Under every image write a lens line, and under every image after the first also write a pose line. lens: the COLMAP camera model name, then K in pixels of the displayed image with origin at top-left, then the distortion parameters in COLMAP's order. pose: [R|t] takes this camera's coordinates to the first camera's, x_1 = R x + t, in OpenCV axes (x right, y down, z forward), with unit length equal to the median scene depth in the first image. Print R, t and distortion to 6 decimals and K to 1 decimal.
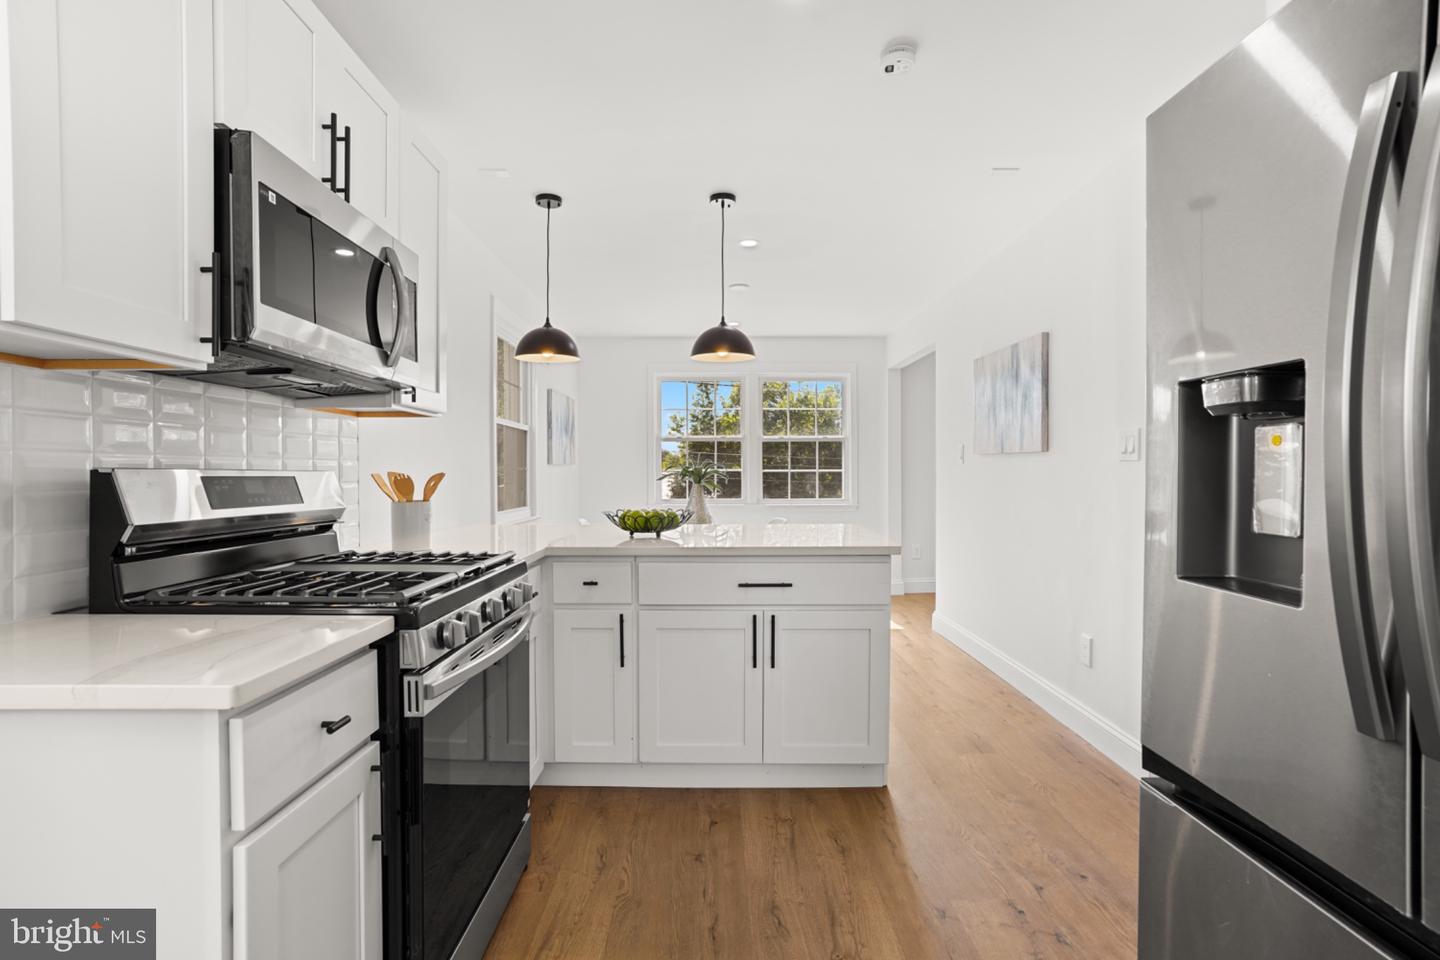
lens RADIAL K [[694.2, 0, 712.0], [0, 694.2, 480.6], [0, 0, 1]] dist [-0.021708, 0.004597]
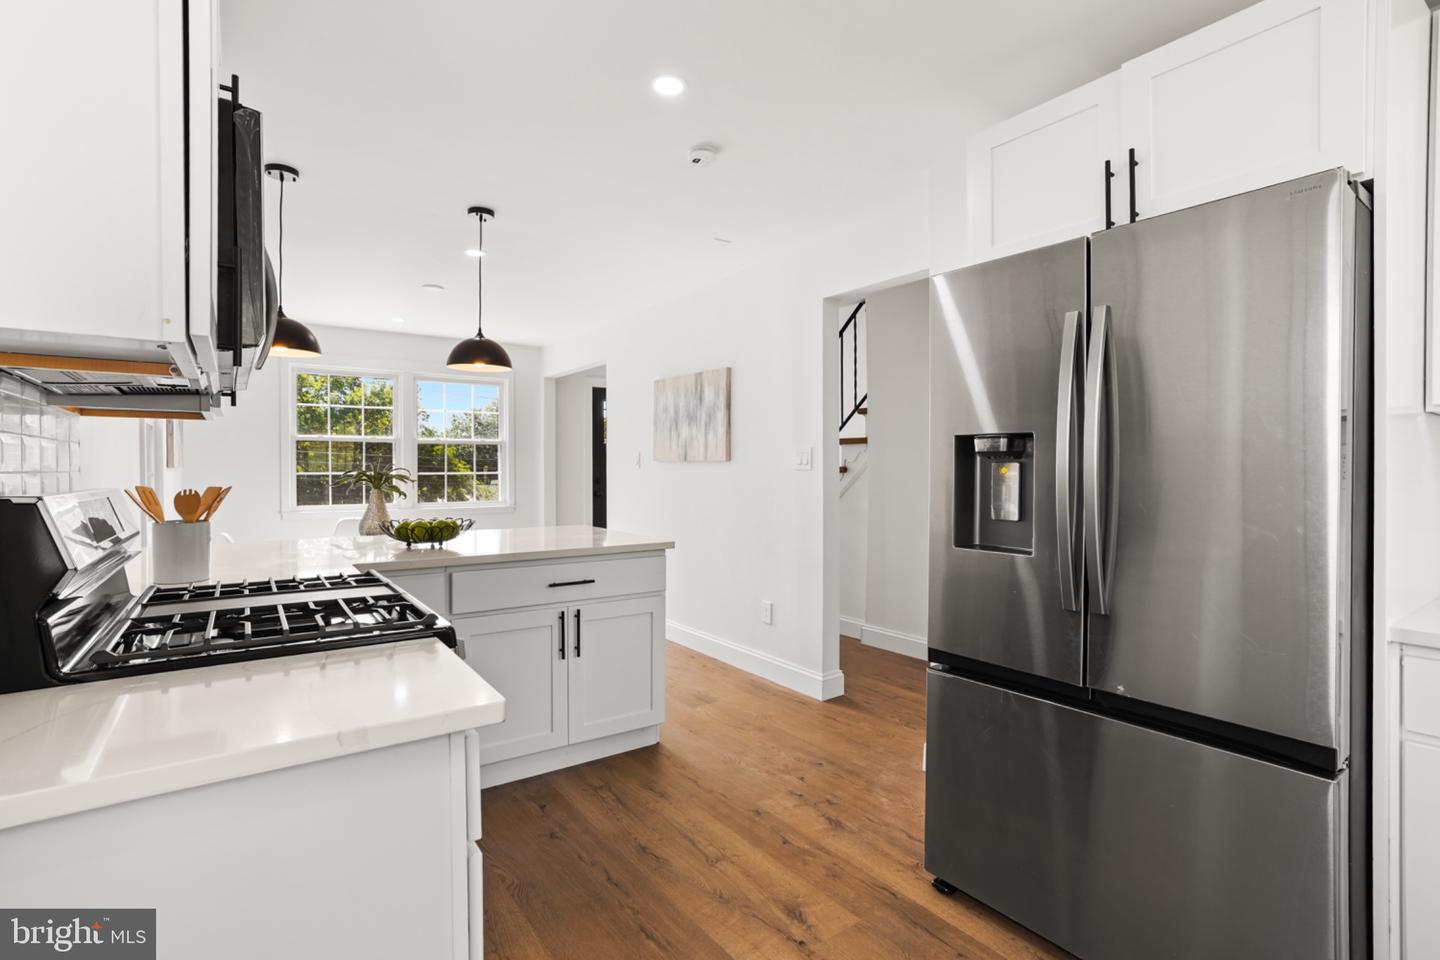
lens RADIAL K [[686.9, 0, 727.2], [0, 686.9, 476.6], [0, 0, 1]] dist [-0.022691, 0.004511]
pose [[0.810521, -0.005127, 0.585687, -0.357430], [0.006780, 0.999977, -0.000629, -0.017644], [-0.585670, 0.004481, 0.810537, -0.035596]]
